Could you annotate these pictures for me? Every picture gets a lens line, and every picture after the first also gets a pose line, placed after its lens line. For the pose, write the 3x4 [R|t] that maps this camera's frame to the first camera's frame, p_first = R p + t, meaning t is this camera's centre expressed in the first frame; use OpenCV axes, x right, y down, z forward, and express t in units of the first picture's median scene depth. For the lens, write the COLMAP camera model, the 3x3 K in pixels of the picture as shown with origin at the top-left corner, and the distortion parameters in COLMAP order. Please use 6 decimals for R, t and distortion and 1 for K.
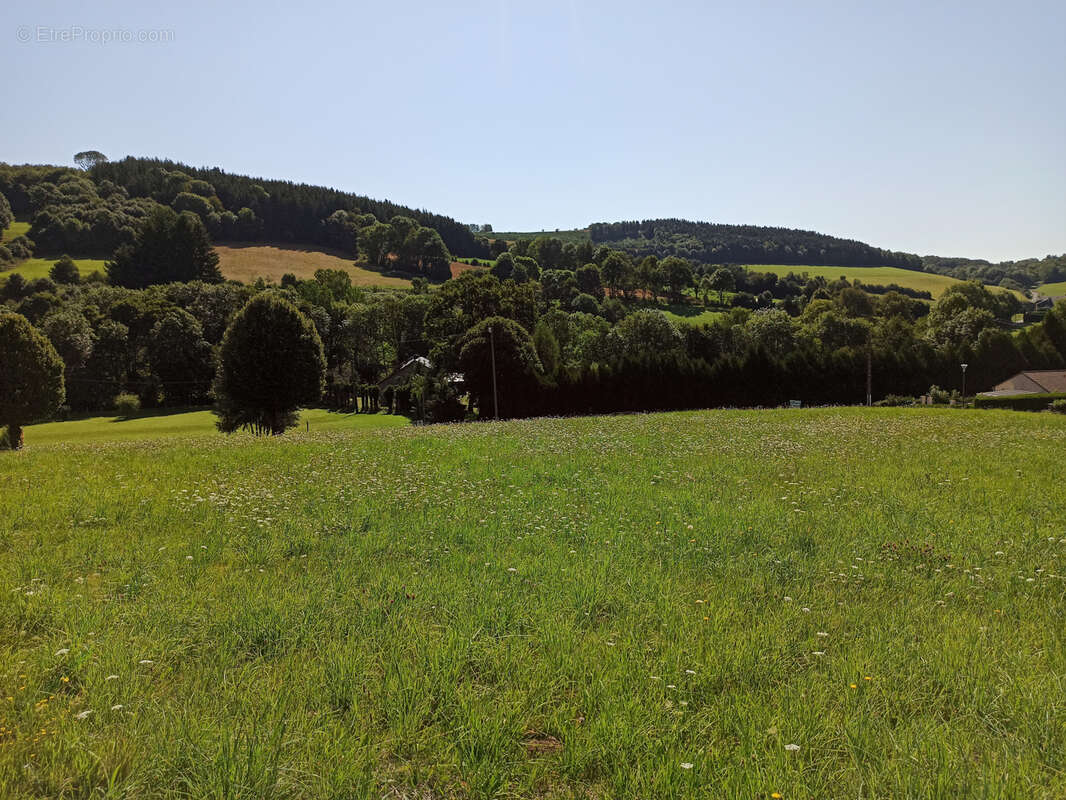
lens RADIAL K [[768.9, 0, 531.3], [0, 768.9, 403.8], [0, 0, 1]] dist [0.037821, -0.027002]
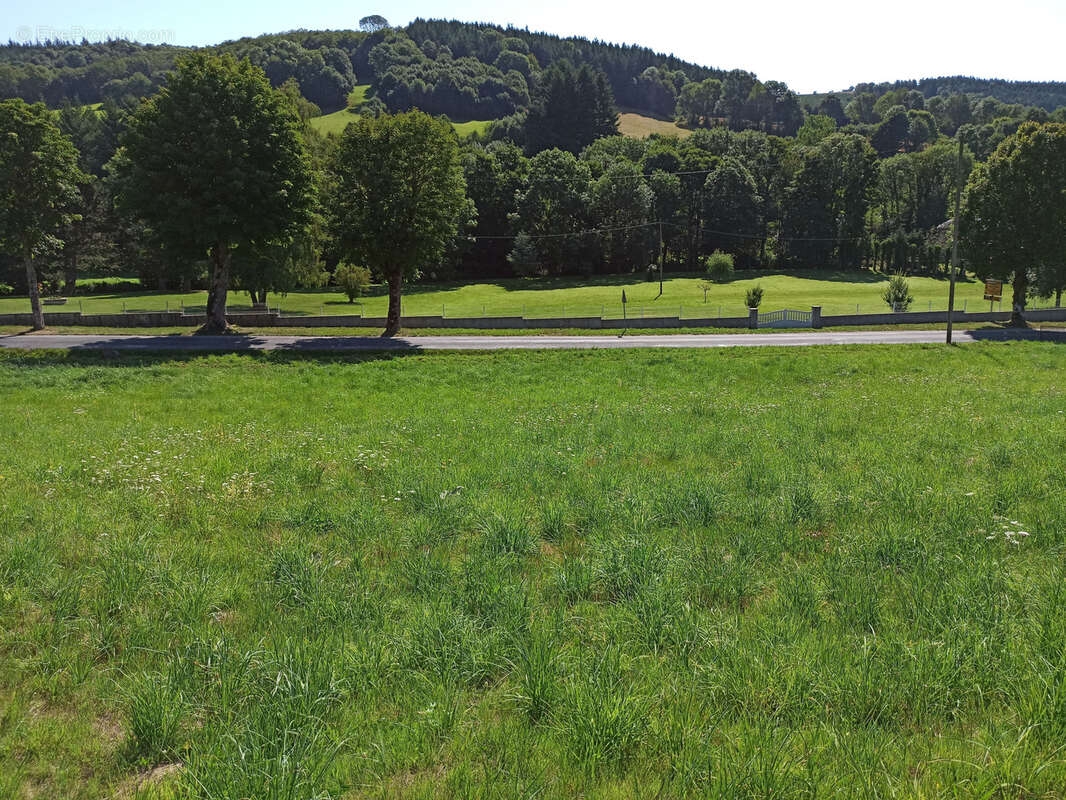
lens RADIAL K [[768.9, 0, 529.6], [0, 768.9, 394.0], [0, 0, 1]] dist [0.037821, -0.027002]
pose [[0.975122, 0.064290, -0.212141, -0.187819], [-0.034304, 0.989256, 0.142114, 0.010237], [0.218998, -0.131301, 0.966851, 0.026757]]
